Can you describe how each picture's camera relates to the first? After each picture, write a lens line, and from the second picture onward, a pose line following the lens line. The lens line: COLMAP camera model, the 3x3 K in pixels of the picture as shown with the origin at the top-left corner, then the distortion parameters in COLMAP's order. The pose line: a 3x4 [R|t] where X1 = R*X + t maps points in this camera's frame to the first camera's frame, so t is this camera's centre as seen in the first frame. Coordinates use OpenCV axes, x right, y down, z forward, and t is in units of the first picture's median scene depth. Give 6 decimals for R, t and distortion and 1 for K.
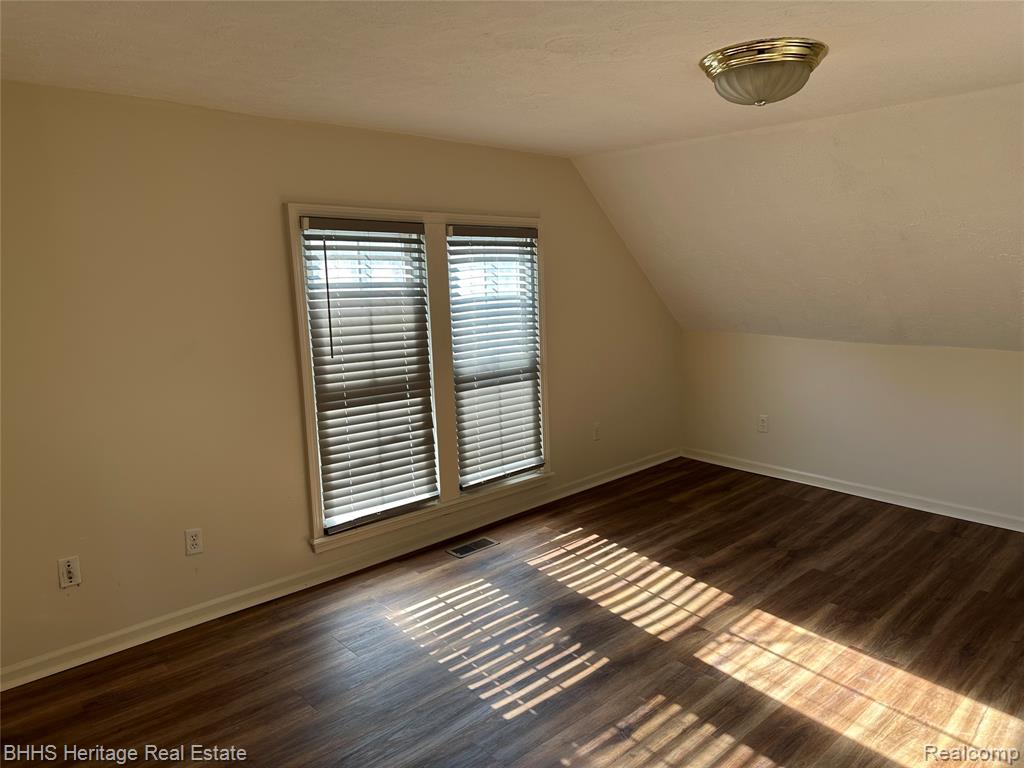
lens RADIAL K [[759.9, 0, 512.0], [0, 759.9, 384.0], [0, 0, 1]] dist [0.131096, -0.083090]
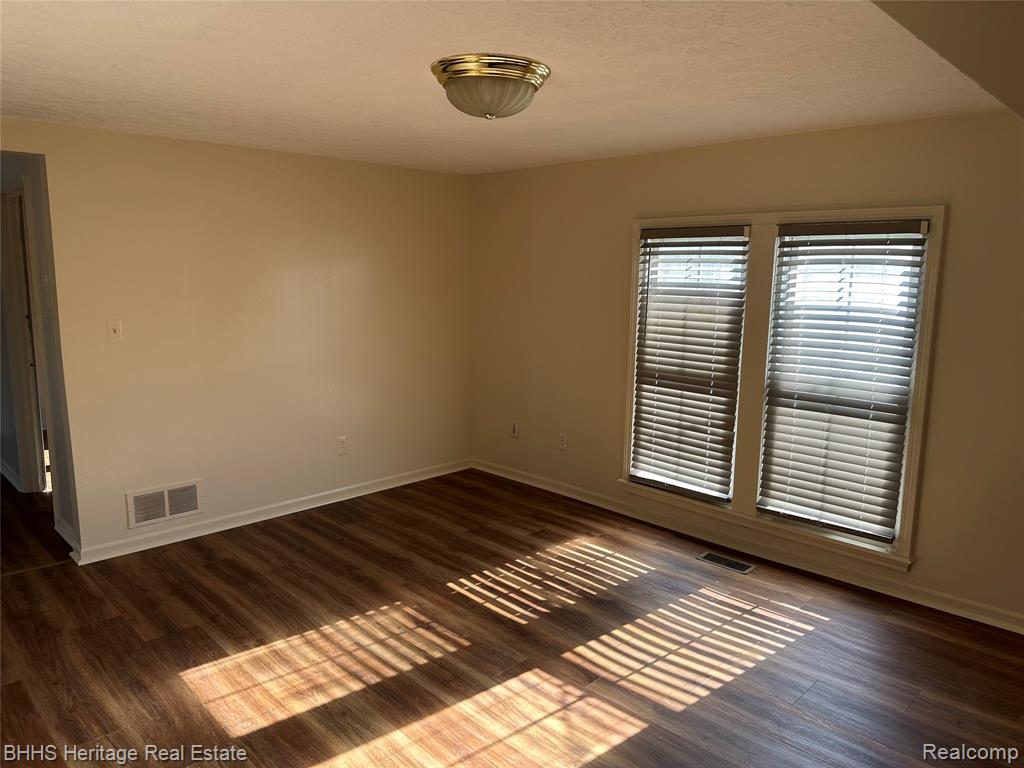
lens RADIAL K [[736.3, 0, 511.0], [0, 736.3, 389.9], [0, 0, 1]] dist [0.127923, -0.193208]
pose [[-0.027025, 0.163720, -0.986137, 0.926821], [-0.174214, 0.970629, 0.165920, -0.115049], [0.984337, 0.176283, 0.002291, 0.765548]]
